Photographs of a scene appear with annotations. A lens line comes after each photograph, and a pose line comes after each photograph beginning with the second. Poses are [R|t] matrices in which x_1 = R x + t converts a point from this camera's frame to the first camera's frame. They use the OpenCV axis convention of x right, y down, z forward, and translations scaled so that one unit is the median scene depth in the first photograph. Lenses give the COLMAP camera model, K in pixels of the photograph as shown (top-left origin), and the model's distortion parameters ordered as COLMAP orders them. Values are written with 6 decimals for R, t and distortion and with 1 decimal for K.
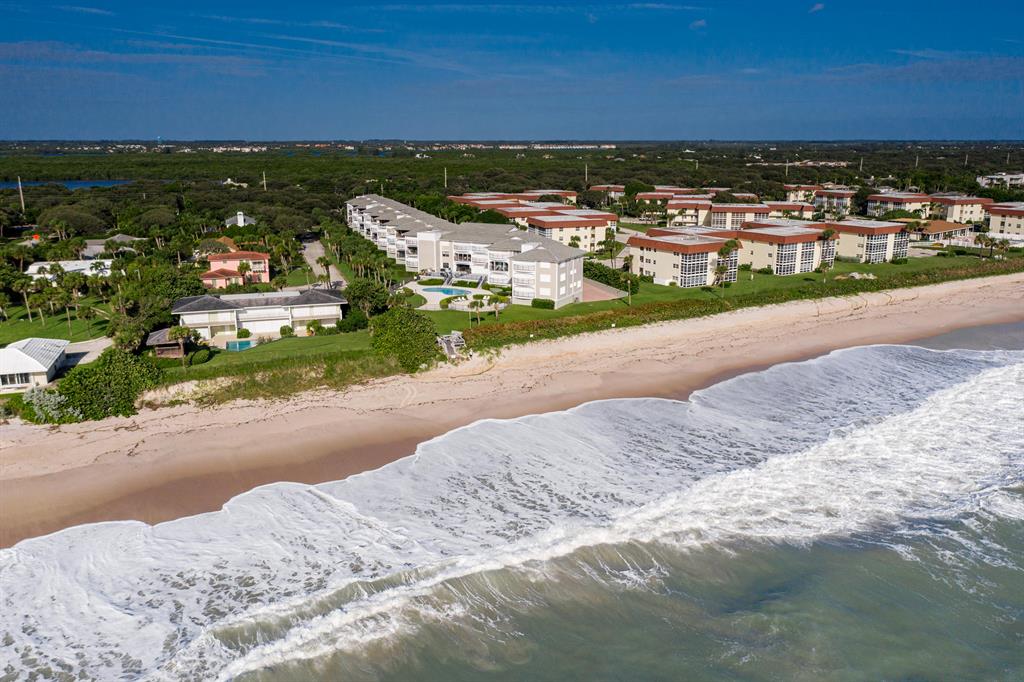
lens RADIAL K [[835.8, 0, 510.8], [0, 835.8, 342.9], [0, 0, 1]] dist [0.005008, 0.004597]
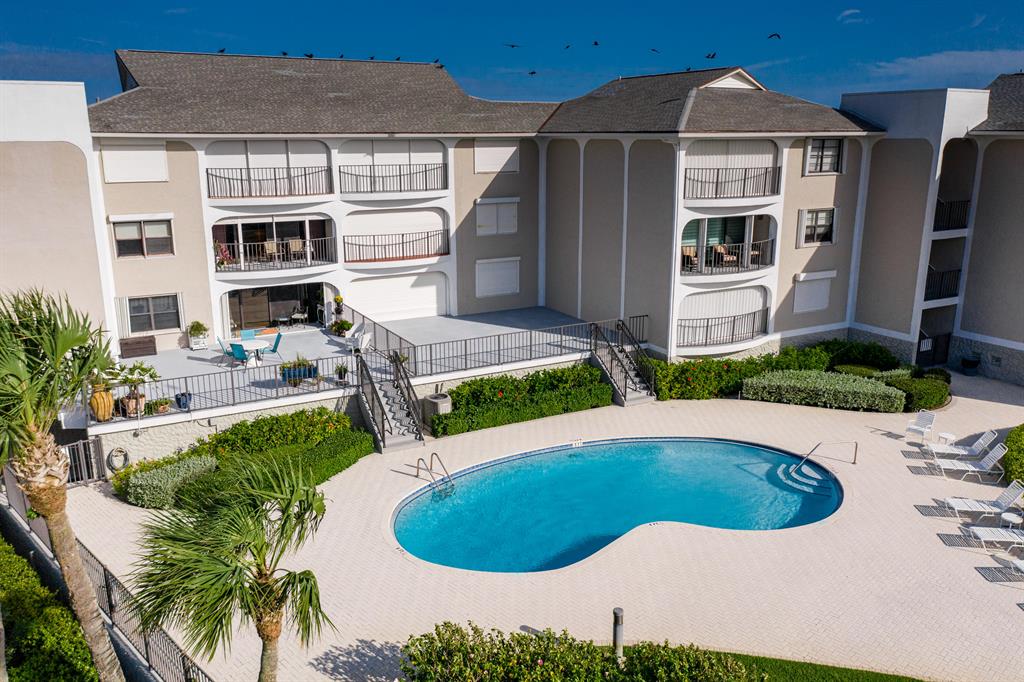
lens RADIAL K [[835.8, 0, 511.8], [0, 835.8, 344.4], [0, 0, 1]] dist [0.005008, 0.004597]
pose [[0.570284, -0.202313, 0.796145, -0.151735], [0.202767, 0.973876, 0.102234, -0.083772], [-0.796029, 0.103129, 0.596408, 0.804021]]
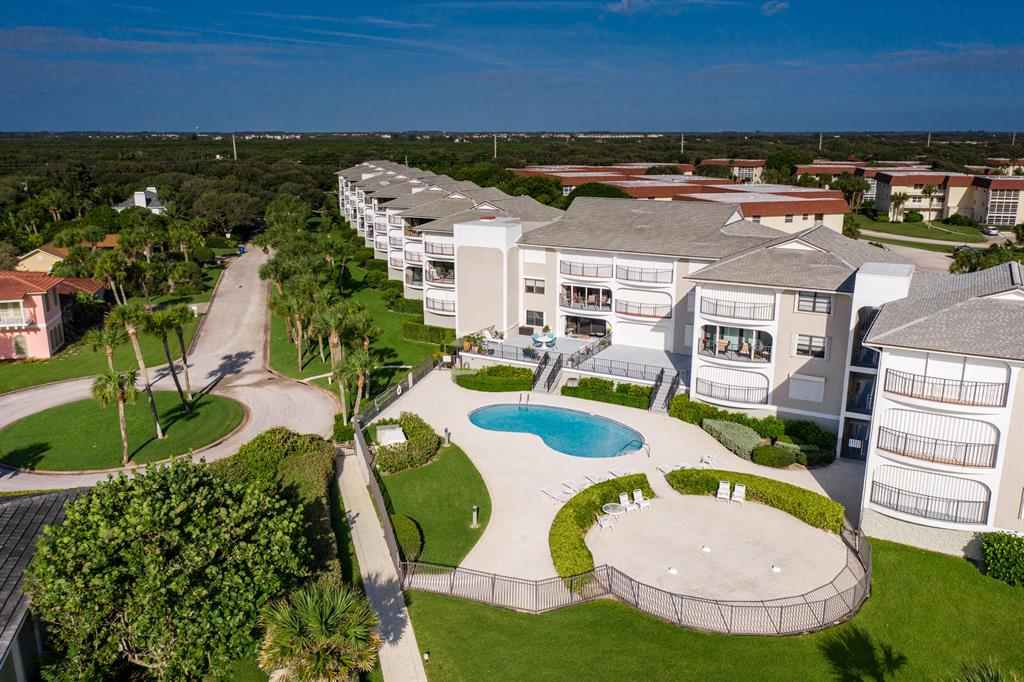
lens RADIAL K [[835.8, 0, 513.1], [0, 835.8, 339.8], [0, 0, 1]] dist [0.005008, 0.004597]
pose [[0.999102, 0.011764, -0.040702, -0.067643], [-0.011562, 0.999920, 0.005190, -0.079913], [0.040760, -0.004715, 0.999158, 0.608518]]
